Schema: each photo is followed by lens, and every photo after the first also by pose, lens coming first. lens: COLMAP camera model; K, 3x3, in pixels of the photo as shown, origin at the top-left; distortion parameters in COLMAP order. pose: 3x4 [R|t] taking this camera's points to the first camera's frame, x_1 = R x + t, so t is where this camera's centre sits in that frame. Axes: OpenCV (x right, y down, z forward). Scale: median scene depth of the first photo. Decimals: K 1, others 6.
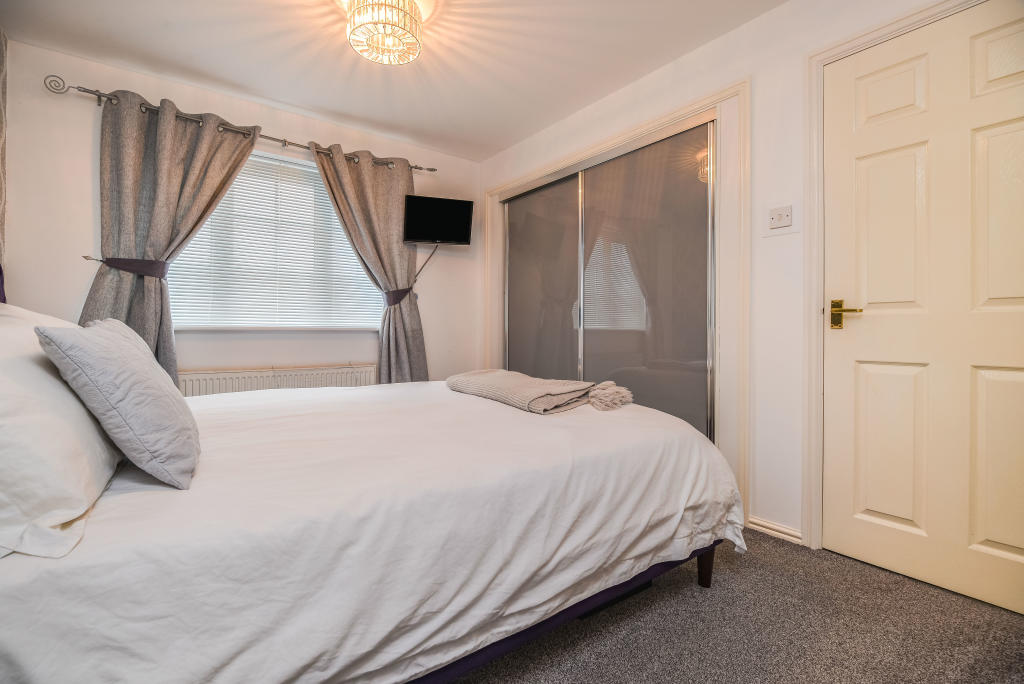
lens RADIAL K [[460.9, 0, 508.3], [0, 460.9, 332.2], [0, 0, 1]] dist [-0.000281, -0.000099]
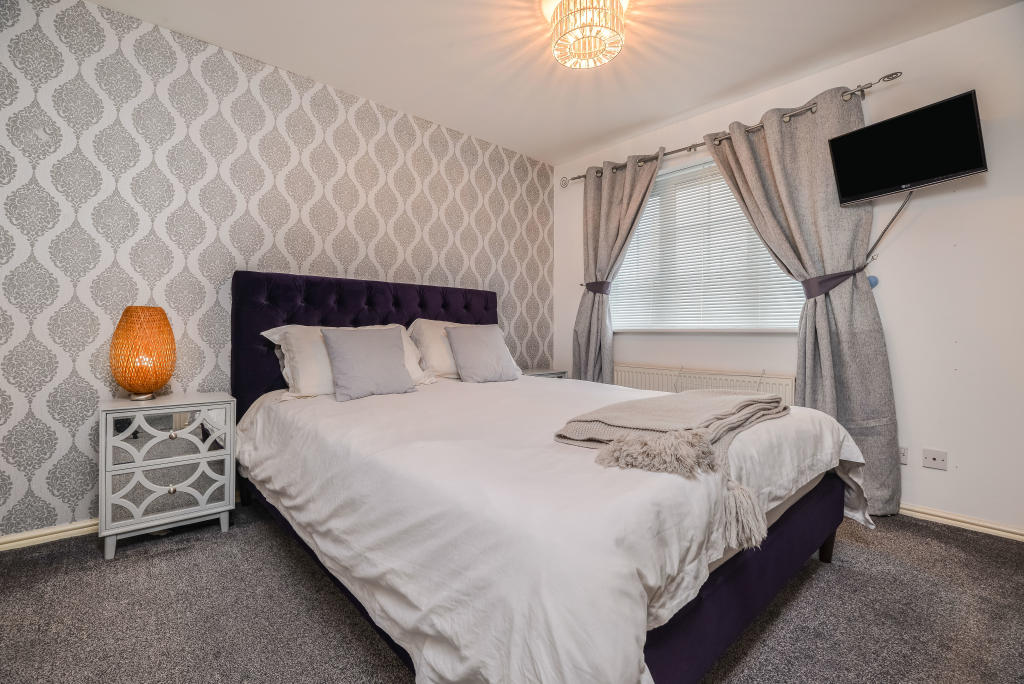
lens RADIAL K [[460.9, 0, 508.3], [0, 460.9, 332.2], [0, 0, 1]] dist [-0.000281, -0.000099]
pose [[0.095620, -0.000578, -0.995418, 0.458023], [-0.004515, 0.999989, -0.001014, -0.000137], [0.995408, 0.004591, 0.095616, 0.469552]]
